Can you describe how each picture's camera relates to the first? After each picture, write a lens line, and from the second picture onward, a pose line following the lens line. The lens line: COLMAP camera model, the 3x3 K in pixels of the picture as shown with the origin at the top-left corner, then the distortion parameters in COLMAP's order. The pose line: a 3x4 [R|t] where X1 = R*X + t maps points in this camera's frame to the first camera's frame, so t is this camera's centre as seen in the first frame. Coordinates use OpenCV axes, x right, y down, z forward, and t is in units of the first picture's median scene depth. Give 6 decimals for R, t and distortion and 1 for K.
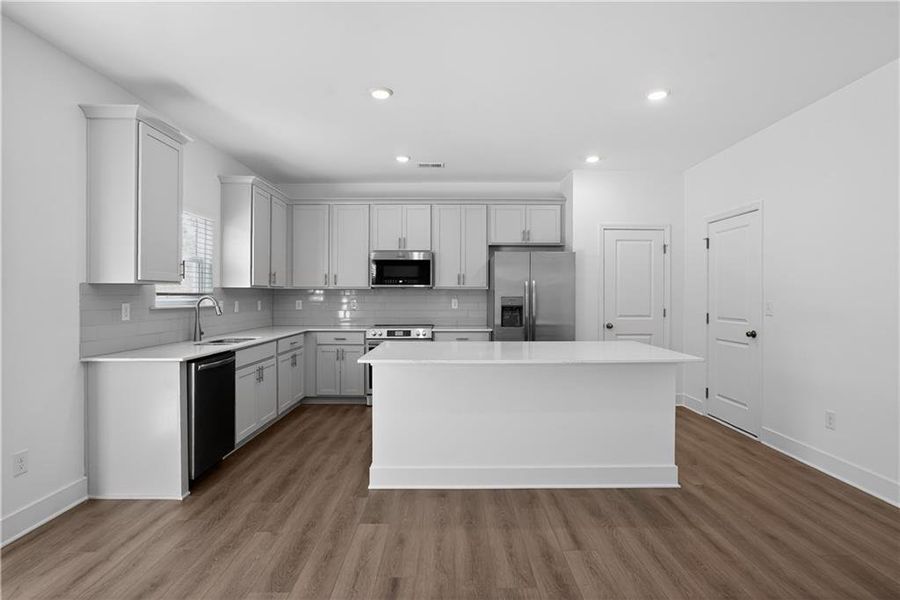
lens RADIAL K [[464.3, 0, 451.7], [0, 464.3, 299.1], [0, 0, 1]] dist [-0.048162, 0.029549]
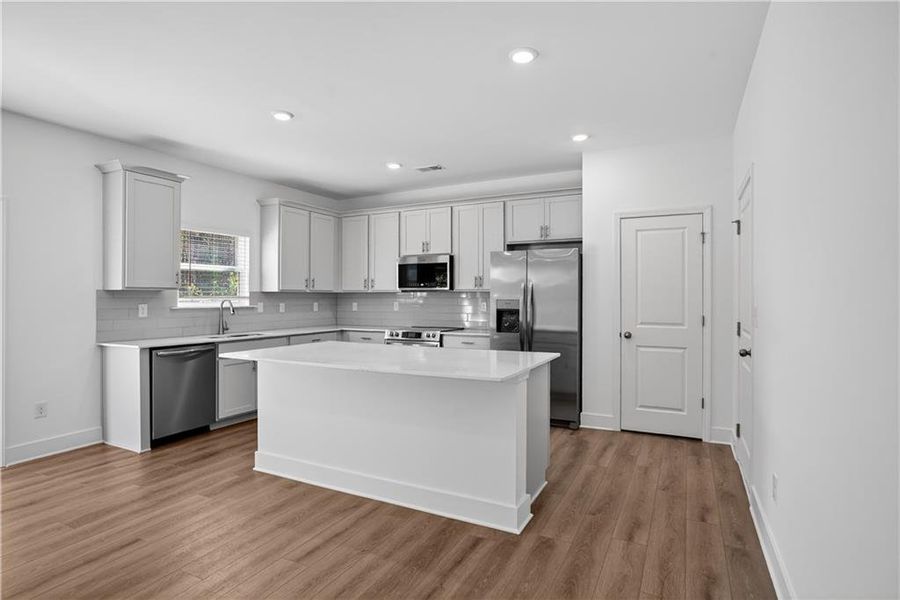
lens RADIAL K [[464.3, 0, 451.7], [0, 464.3, 299.1], [0, 0, 1]] dist [-0.048162, 0.029549]
pose [[0.891944, 0.000472, -0.452145, 0.449611], [-0.002661, 0.999988, -0.004207, -0.001898], [0.452137, 0.004955, 0.891934, 0.126679]]
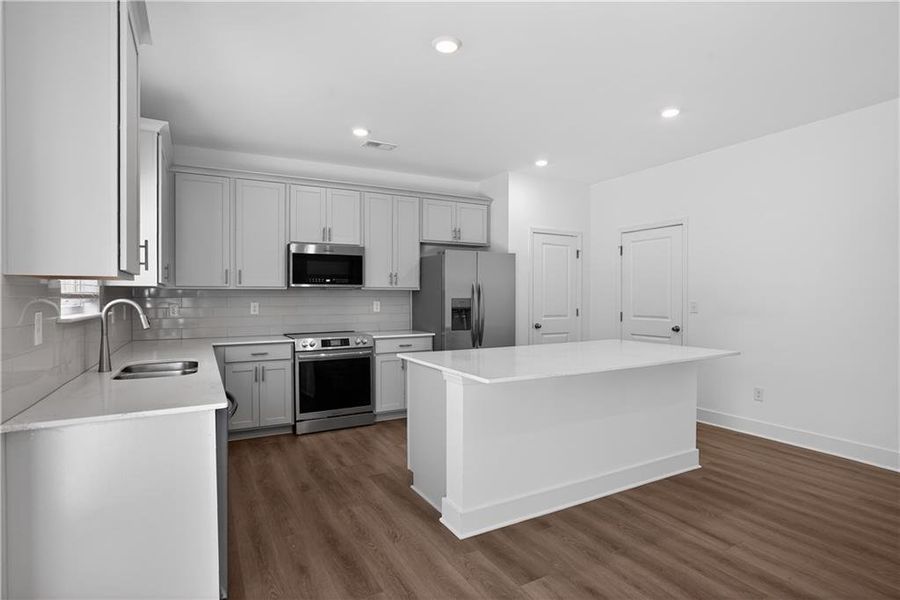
lens RADIAL K [[464.3, 0, 451.7], [0, 464.3, 299.1], [0, 0, 1]] dist [-0.048162, 0.029549]
pose [[0.879624, -0.004906, 0.475645, -0.337281], [0.005610, 0.999984, -0.000061, -0.003253], [-0.475637, 0.002722, 0.879637, 0.179238]]
